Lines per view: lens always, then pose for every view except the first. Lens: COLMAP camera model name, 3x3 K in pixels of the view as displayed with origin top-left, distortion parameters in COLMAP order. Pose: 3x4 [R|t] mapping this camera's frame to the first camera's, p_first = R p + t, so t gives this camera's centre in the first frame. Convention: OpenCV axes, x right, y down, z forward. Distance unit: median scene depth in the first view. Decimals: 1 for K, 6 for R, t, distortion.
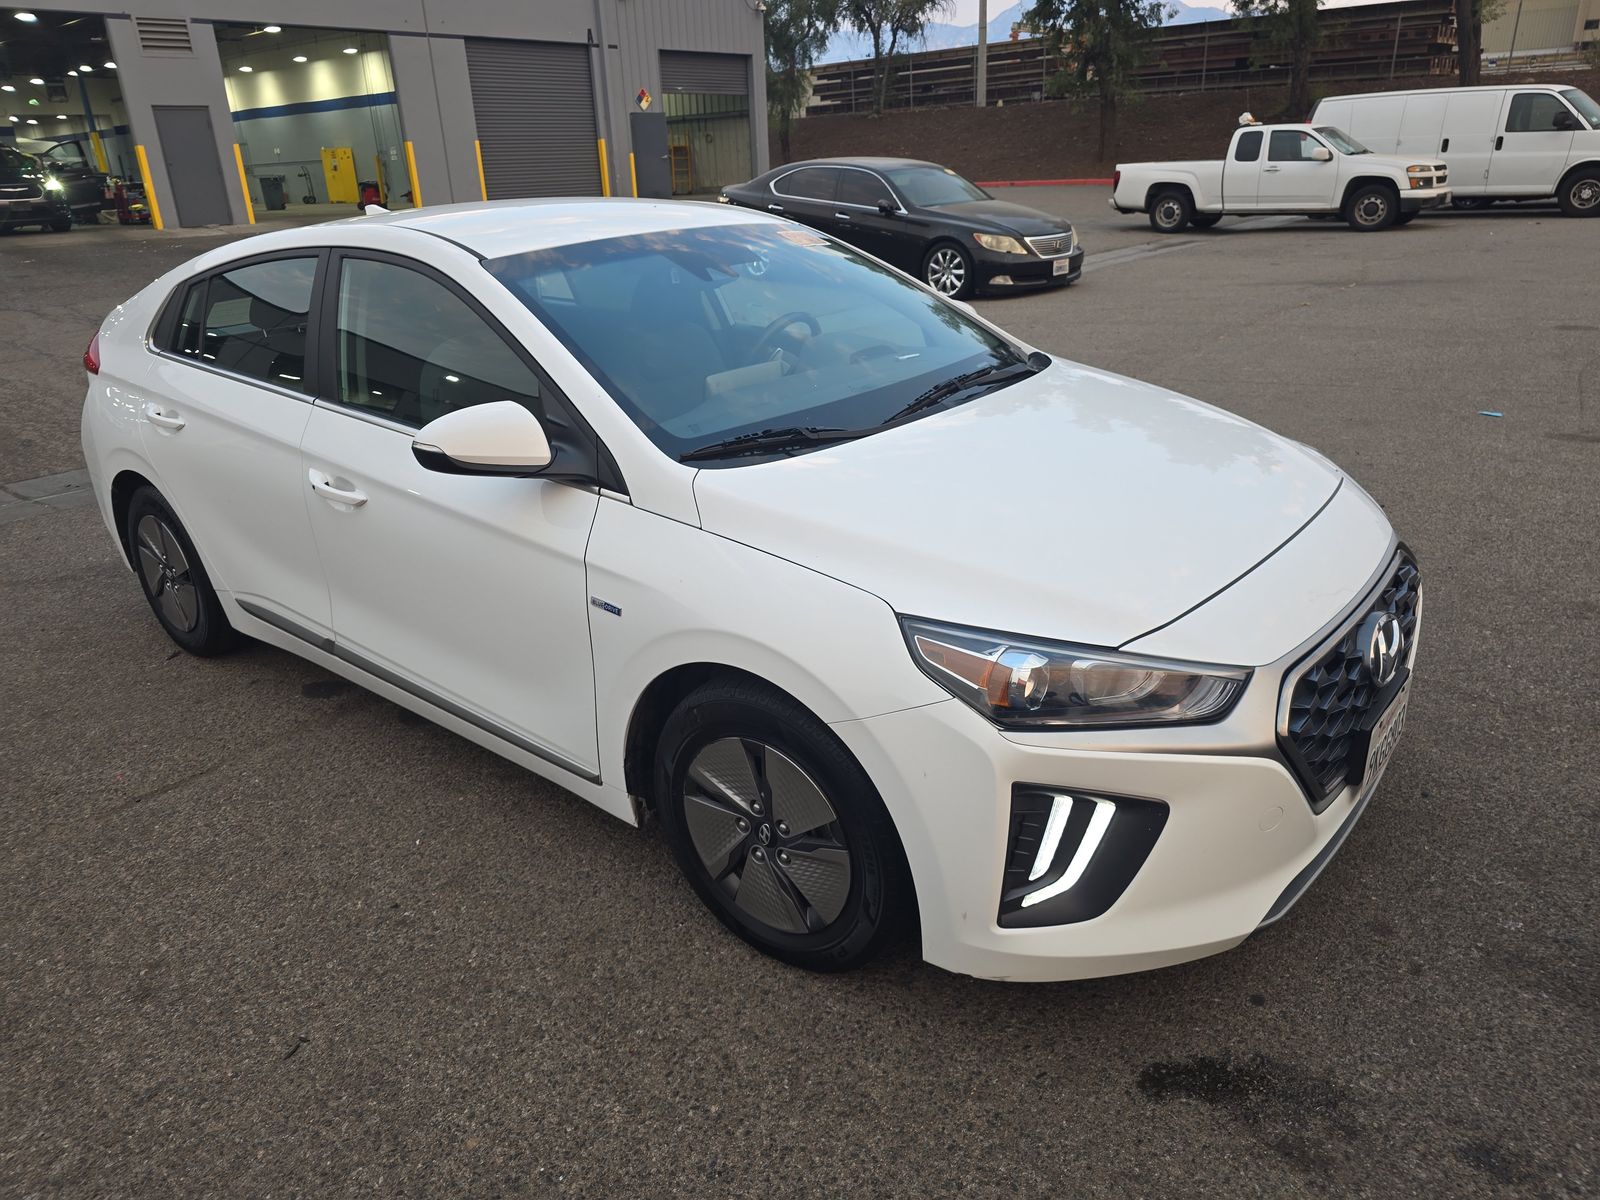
lens RADIAL K [[1092.8, 0, 792.2], [0, 1092.8, 597.7], [0, 0, 1]] dist [0.041577, -0.039631]
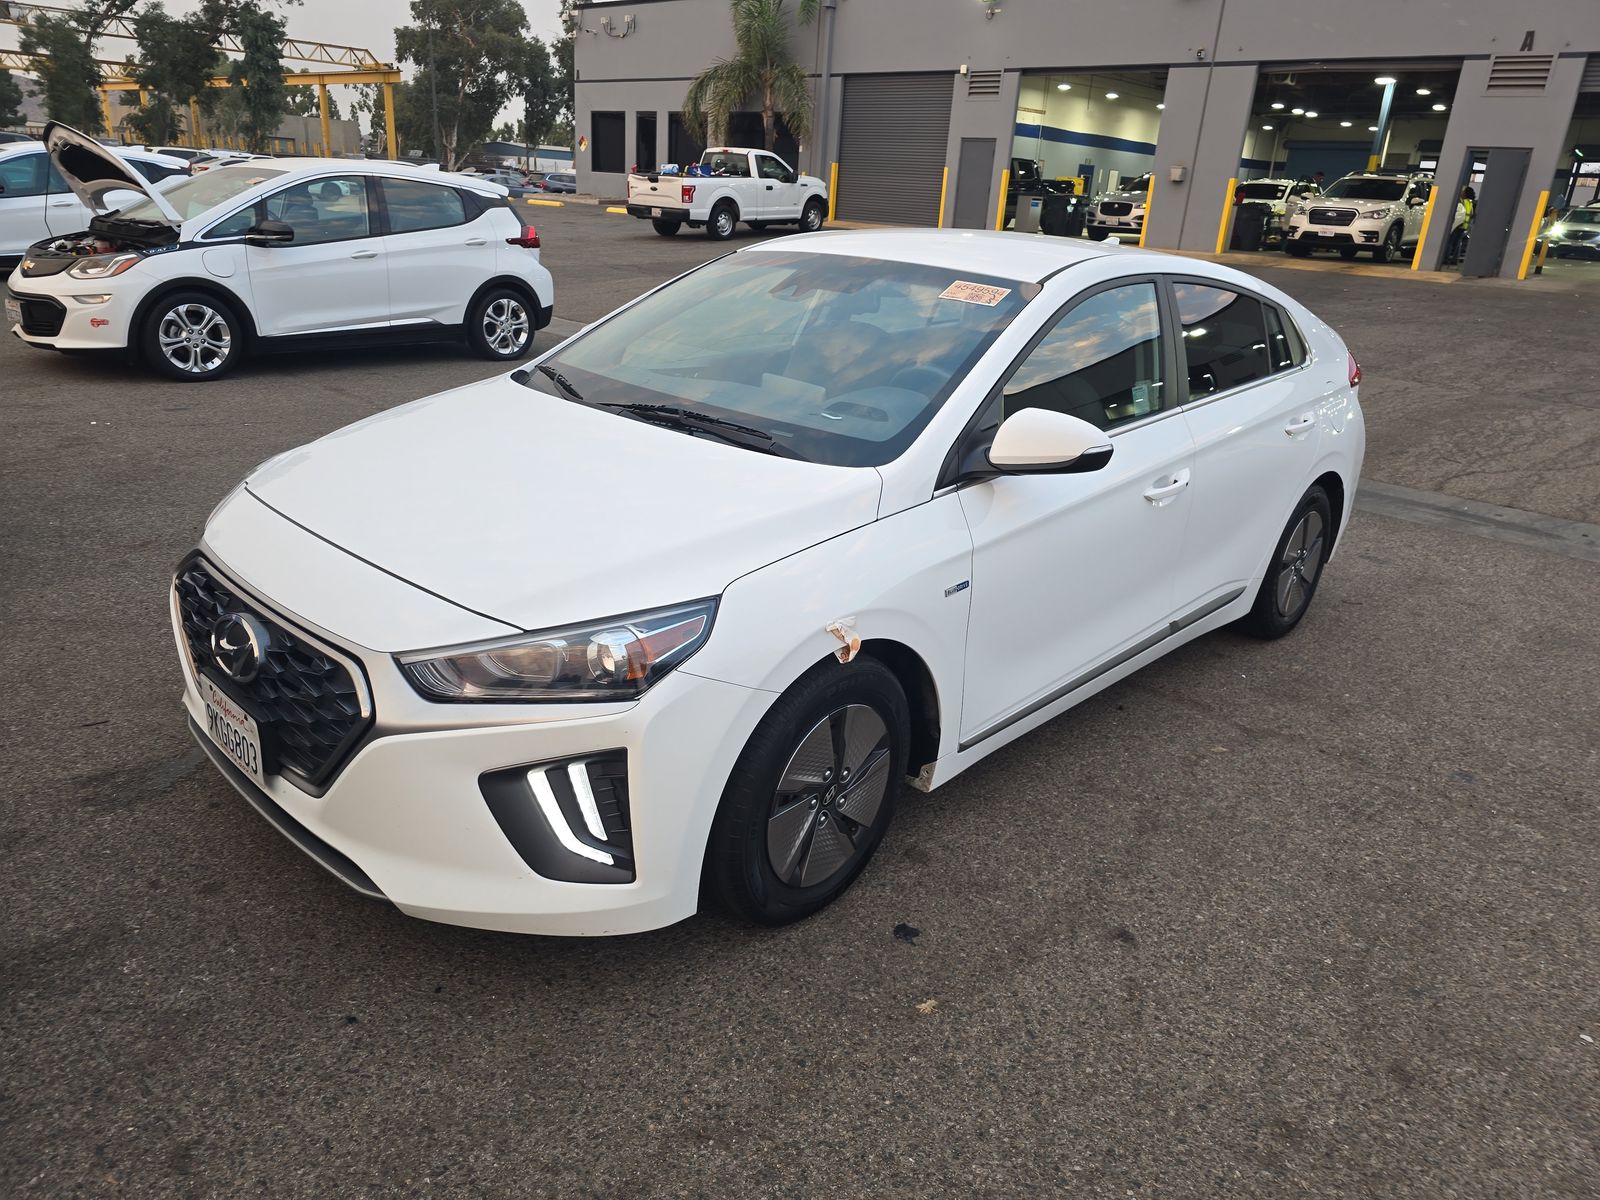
lens RADIAL K [[1092.8, 0, 792.2], [0, 1092.8, 597.7], [0, 0, 1]] dist [0.041577, -0.039631]
pose [[-0.090185, 0.381362, -0.920016, 0.248738], [-0.420458, 0.822839, 0.382296, -0.105895], [0.902818, 0.421306, 0.086139, 0.237272]]
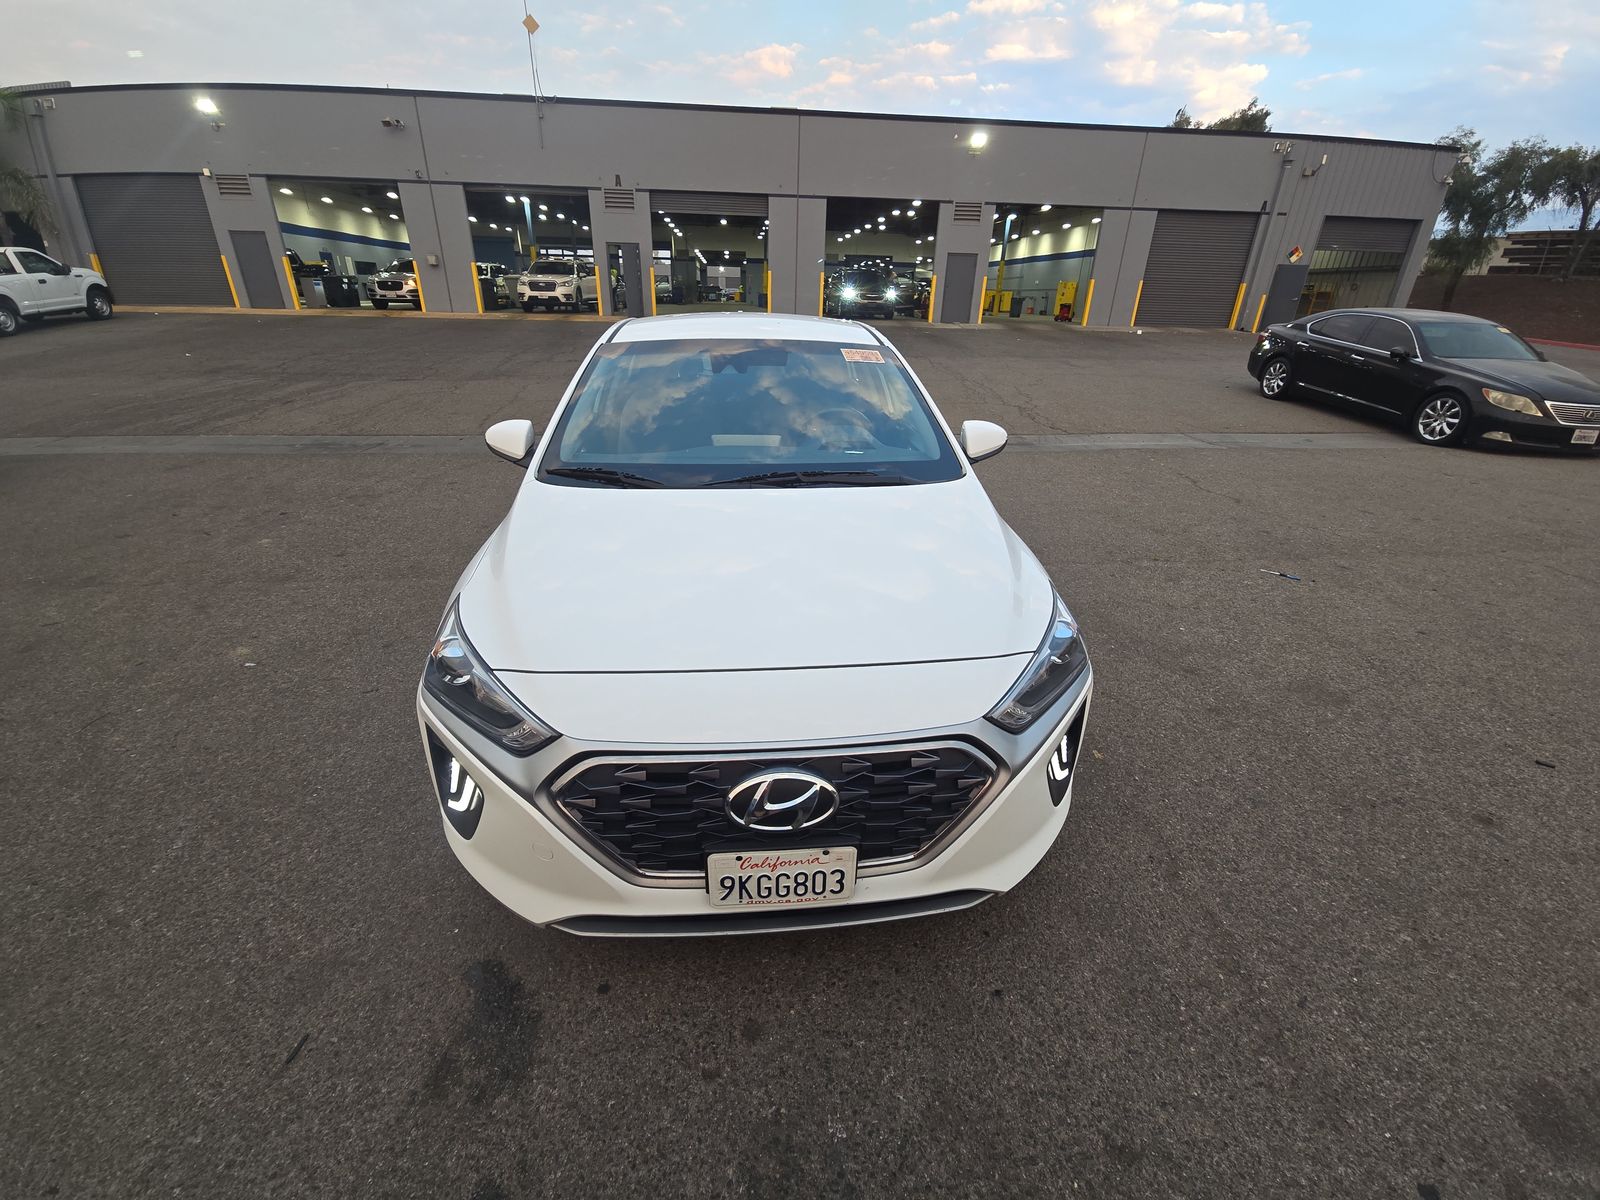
lens RADIAL K [[648.9, 0, 795.5], [0, 648.9, 592.1], [0, 0, 1]] dist [0.023002, -0.015190]
pose [[0.701213, 0.345578, -0.623599, 0.149883], [-0.309579, 0.935497, 0.170313, -0.043152], [0.642231, 0.073628, 0.762967, 0.090739]]
